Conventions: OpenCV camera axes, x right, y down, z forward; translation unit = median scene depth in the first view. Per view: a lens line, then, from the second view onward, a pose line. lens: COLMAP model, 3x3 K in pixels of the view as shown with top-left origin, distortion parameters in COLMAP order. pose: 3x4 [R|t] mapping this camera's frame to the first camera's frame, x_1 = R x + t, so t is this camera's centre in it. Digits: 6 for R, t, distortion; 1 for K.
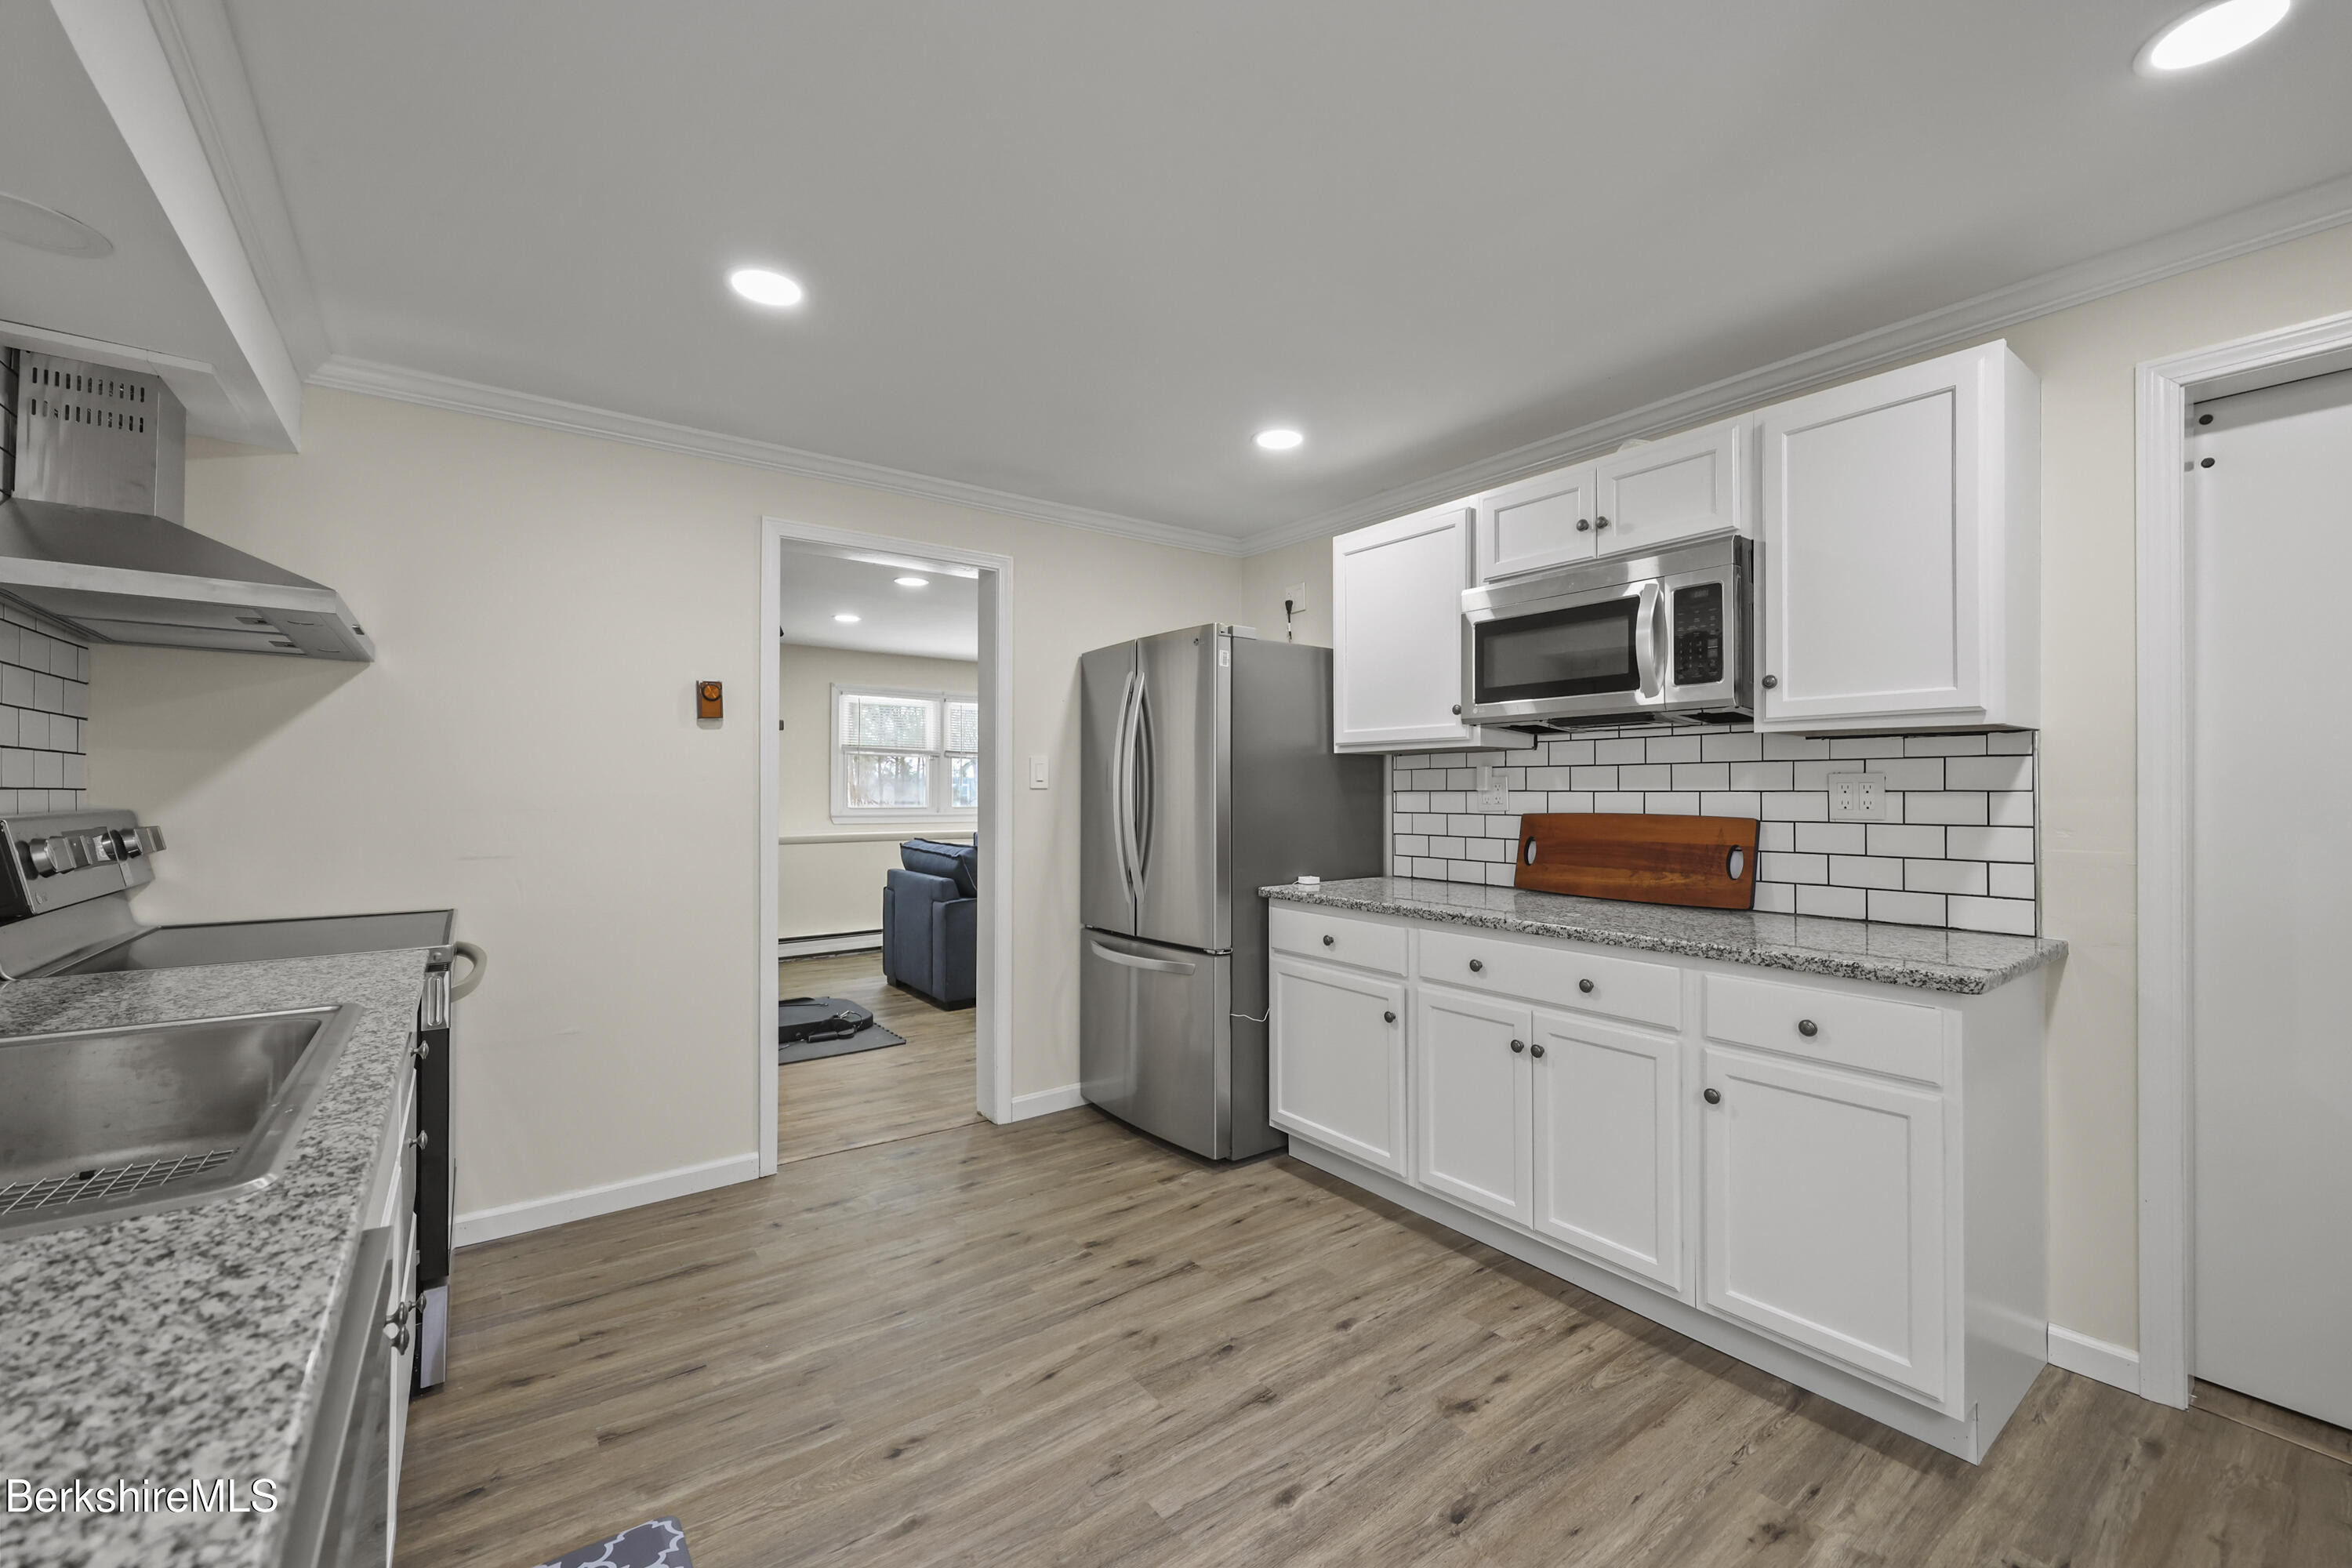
lens RADIAL K [[947.5, 0, 1182.0], [0, 947.5, 787.7], [0, 0, 1]] dist [-0.000880, 0.000097]
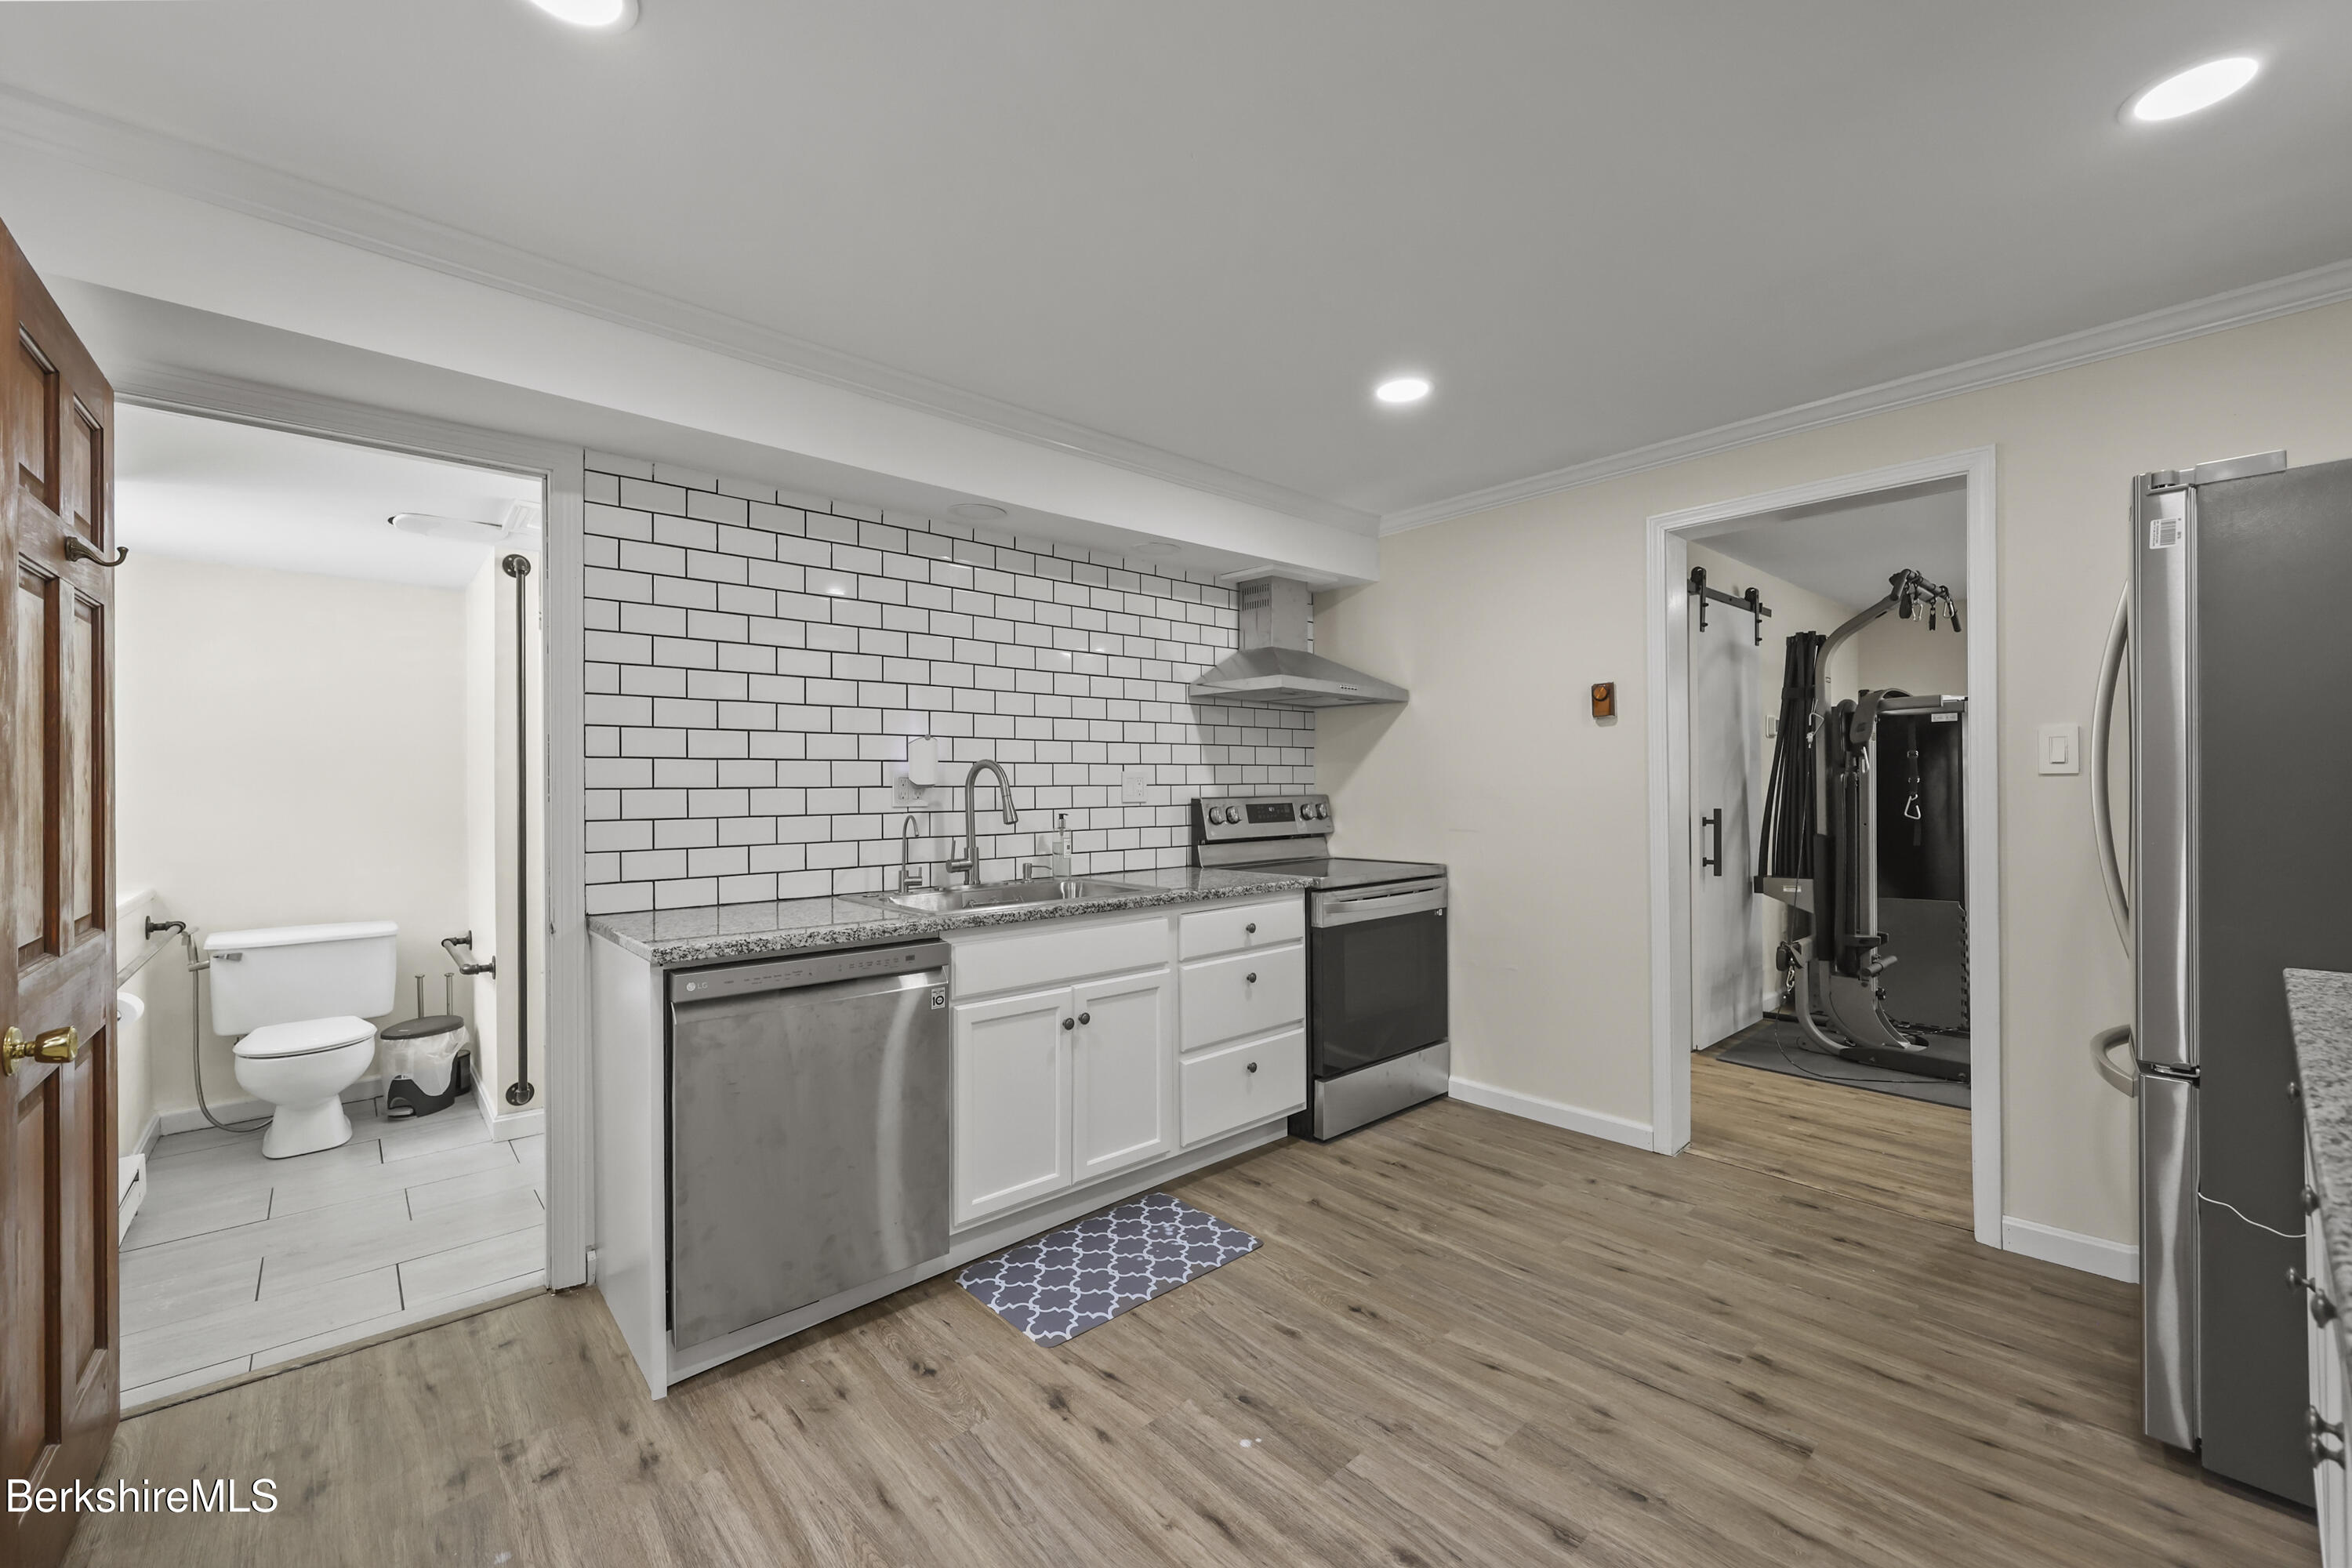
lens RADIAL K [[947.5, 0, 1174.2], [0, 947.5, 786.0], [0, 0, 1]] dist [-0.000880, 0.000097]
pose [[0.083852, -0.002241, -0.996476, 0.690468], [0.011871, 0.999929, -0.001250, 0.004616], [0.996407, -0.011725, 0.083873, 0.490289]]
